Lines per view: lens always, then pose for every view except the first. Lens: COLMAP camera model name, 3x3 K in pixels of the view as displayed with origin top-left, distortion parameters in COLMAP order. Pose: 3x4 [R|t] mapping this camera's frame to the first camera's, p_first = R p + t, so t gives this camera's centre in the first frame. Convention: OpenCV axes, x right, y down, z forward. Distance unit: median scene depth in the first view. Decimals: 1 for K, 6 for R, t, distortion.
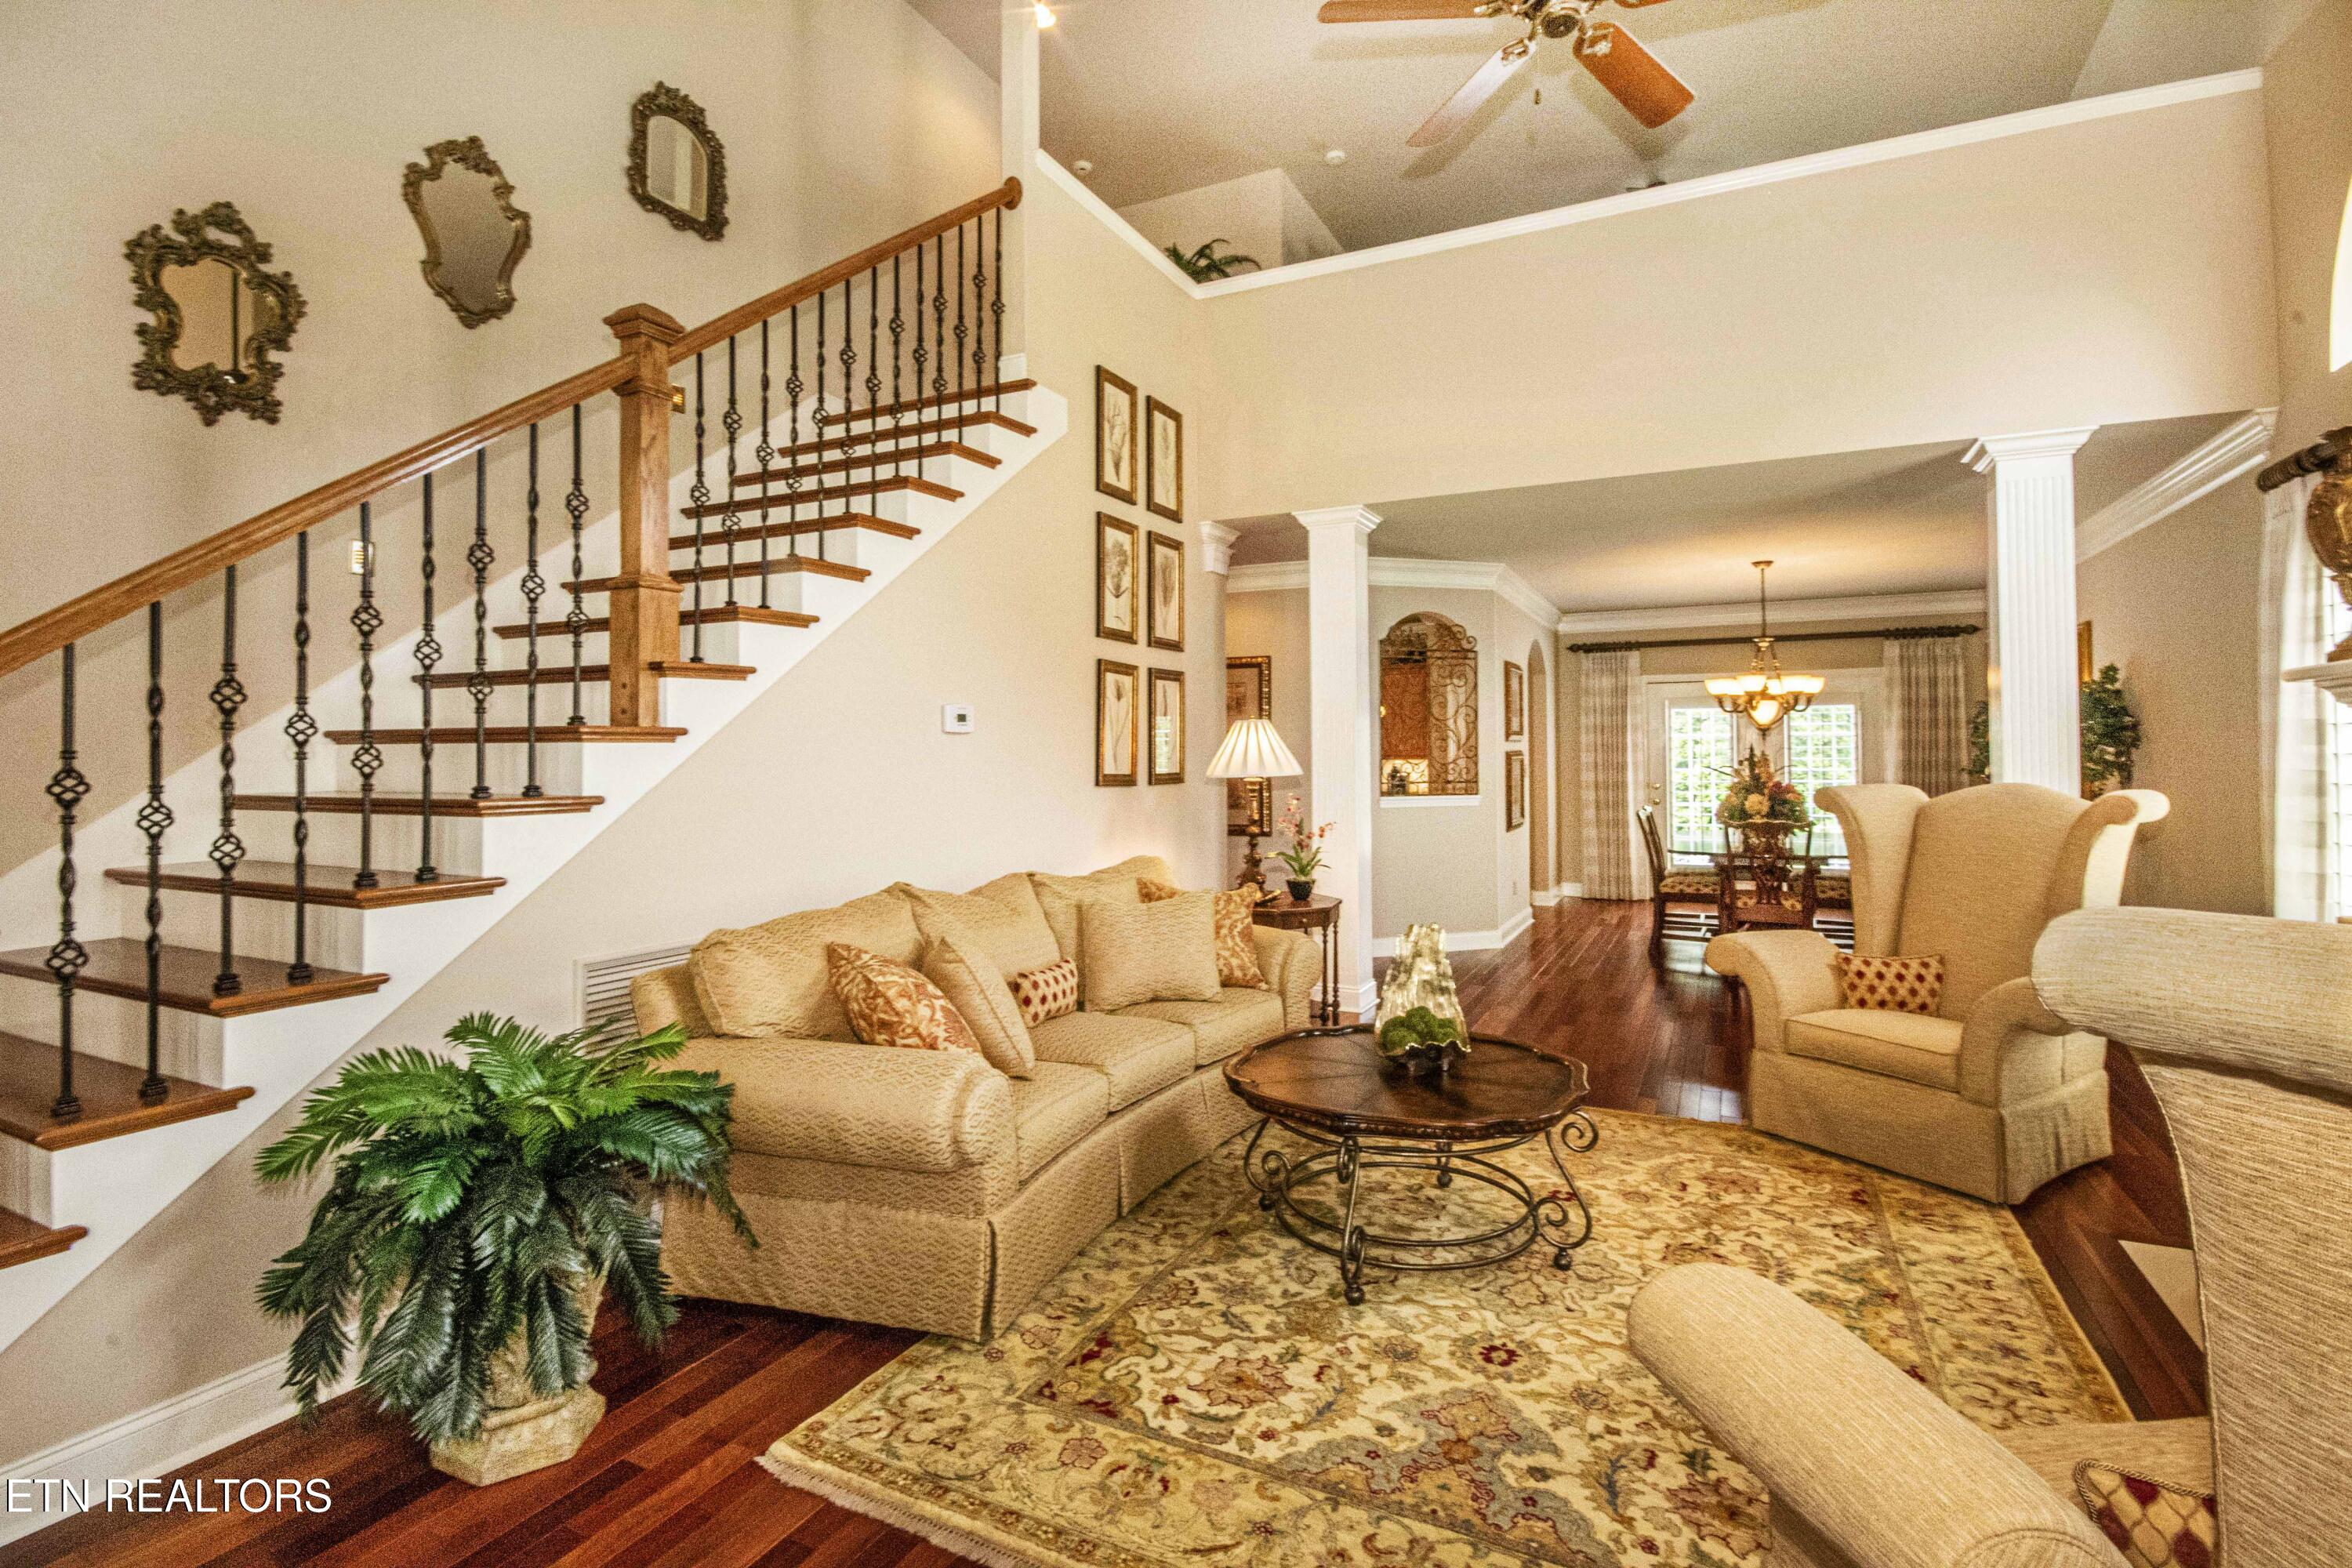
lens RADIAL K [[1153.2, 0, 1190.4], [0, 1153.2, 740.9], [0, 0, 1]] dist [-0.006513, 0.001162]
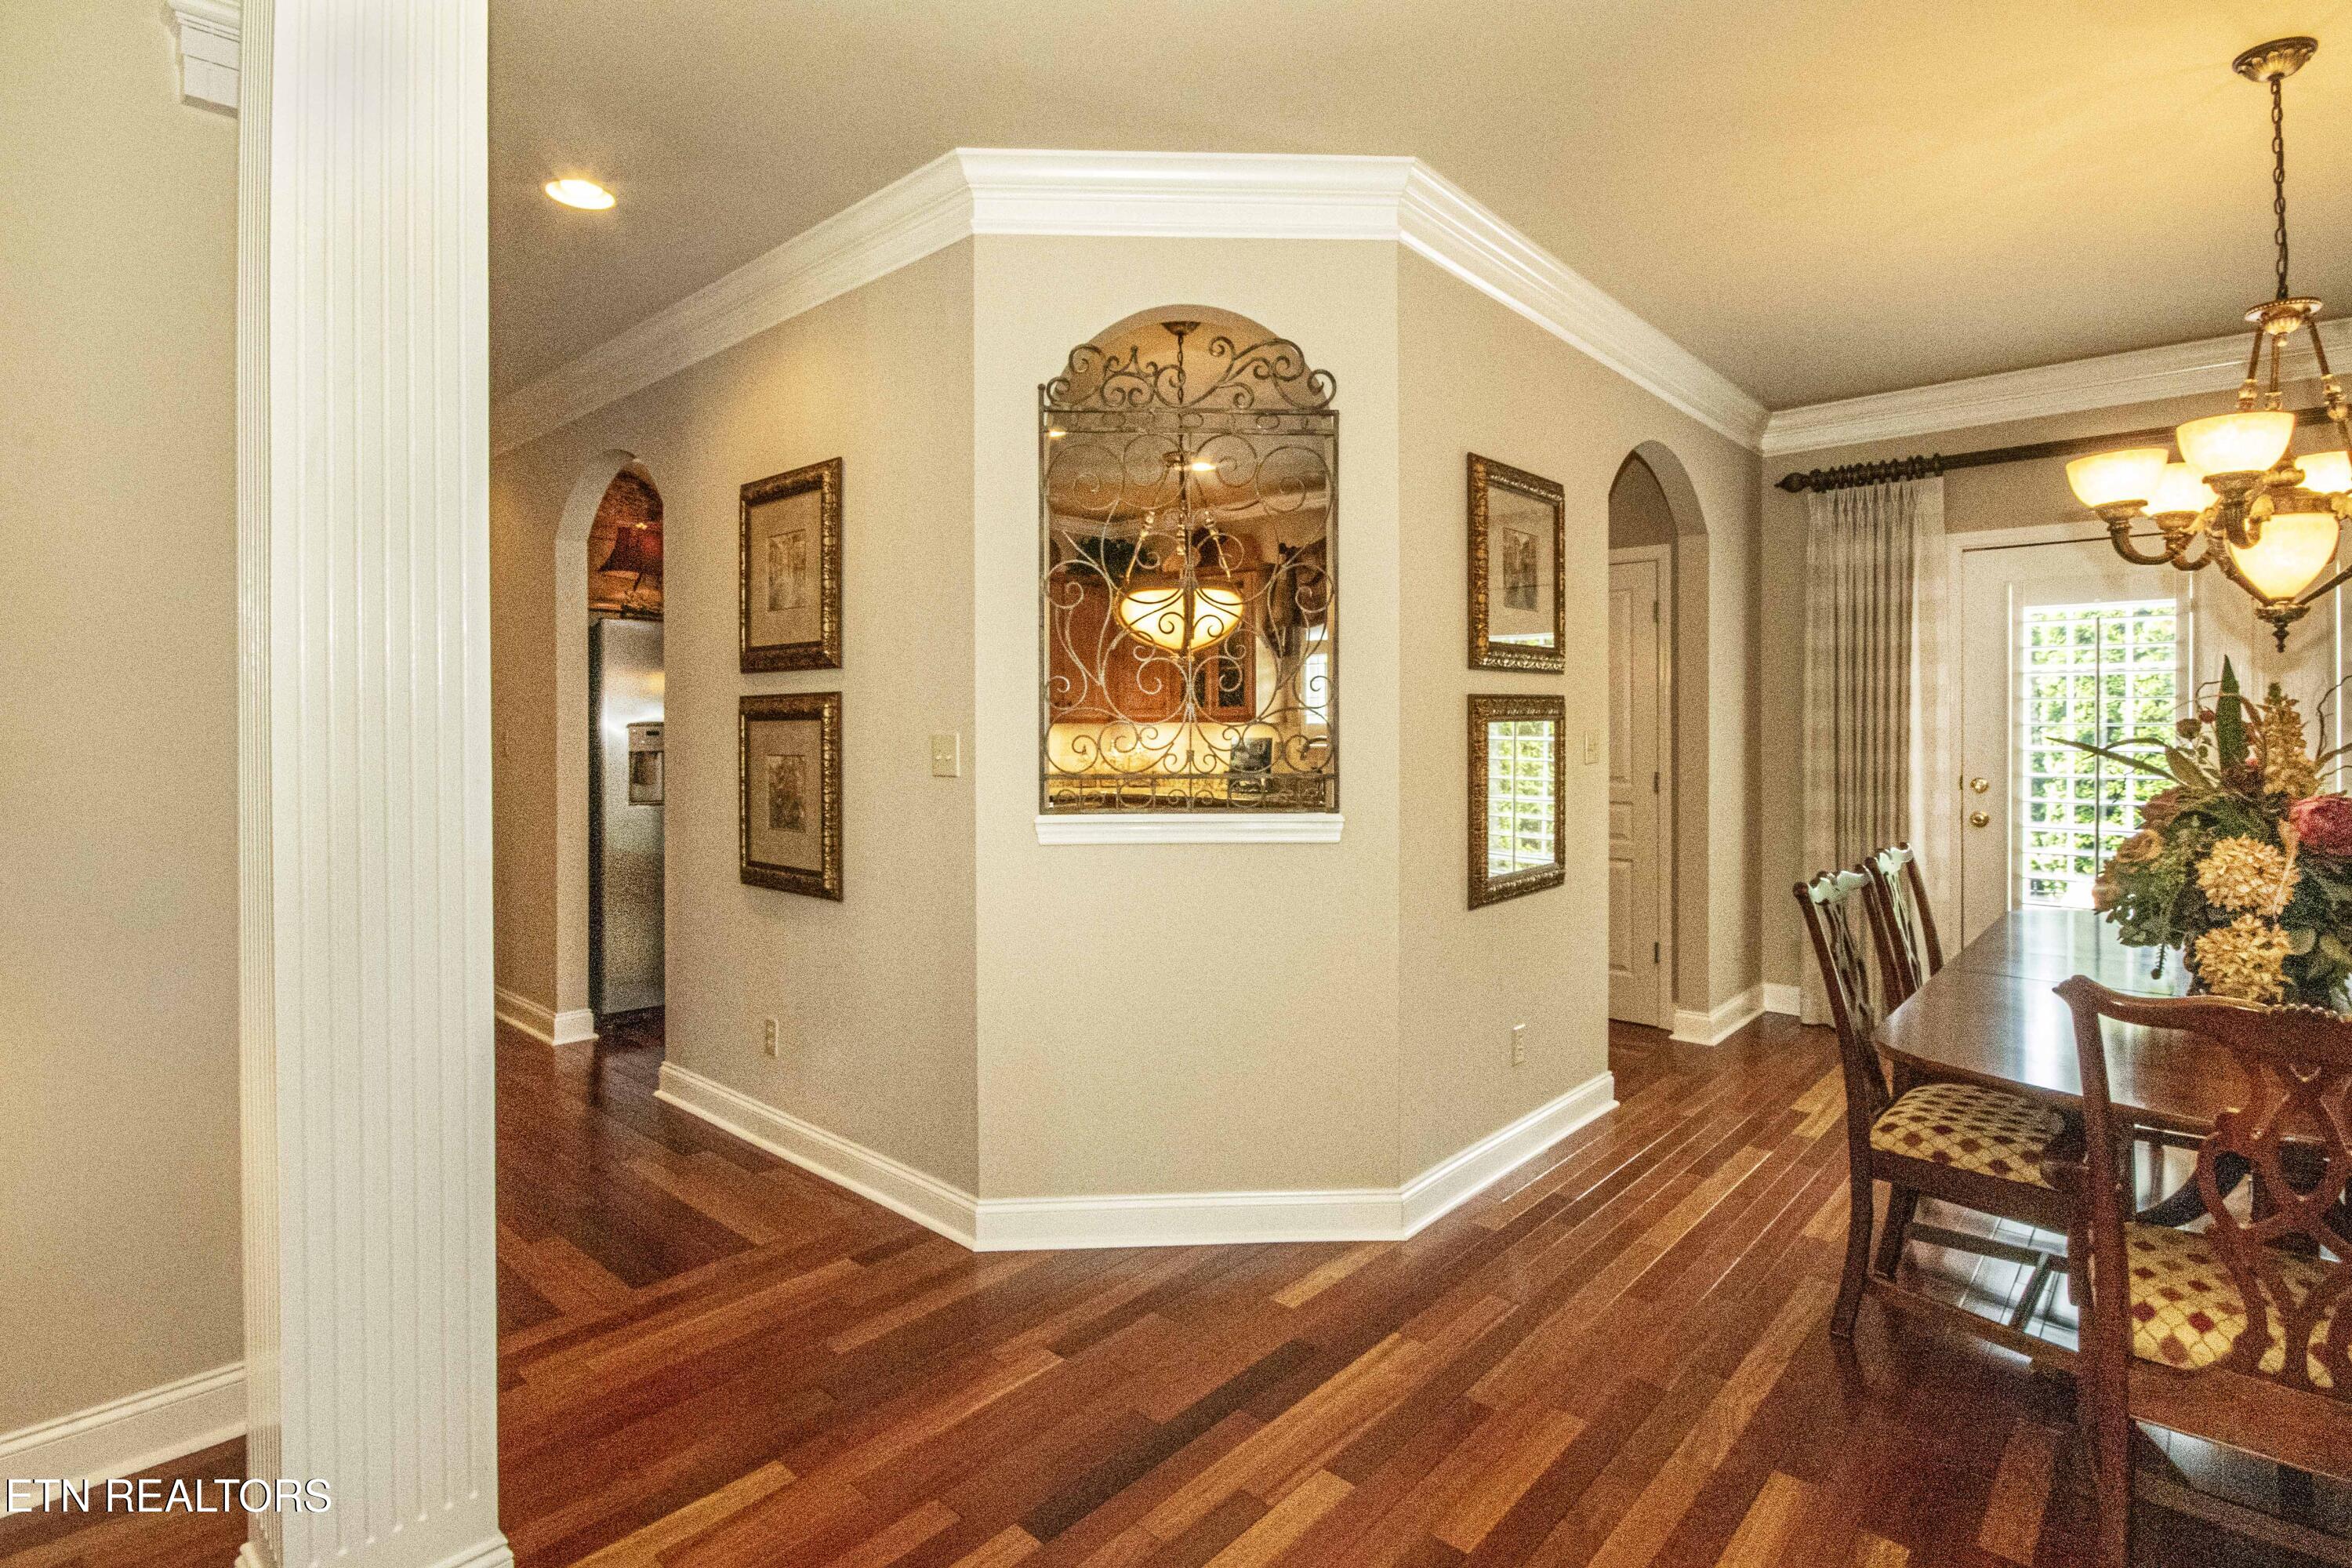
lens RADIAL K [[1153.2, 0, 1202.4], [0, 1153.2, 742.5], [0, 0, 1]] dist [-0.006513, 0.001162]
pose [[0.955362, 0.007965, -0.295331, 0.314916], [0.000503, 0.999591, 0.028585, 0.013765], [0.295438, -0.027457, 0.954967, 0.624885]]
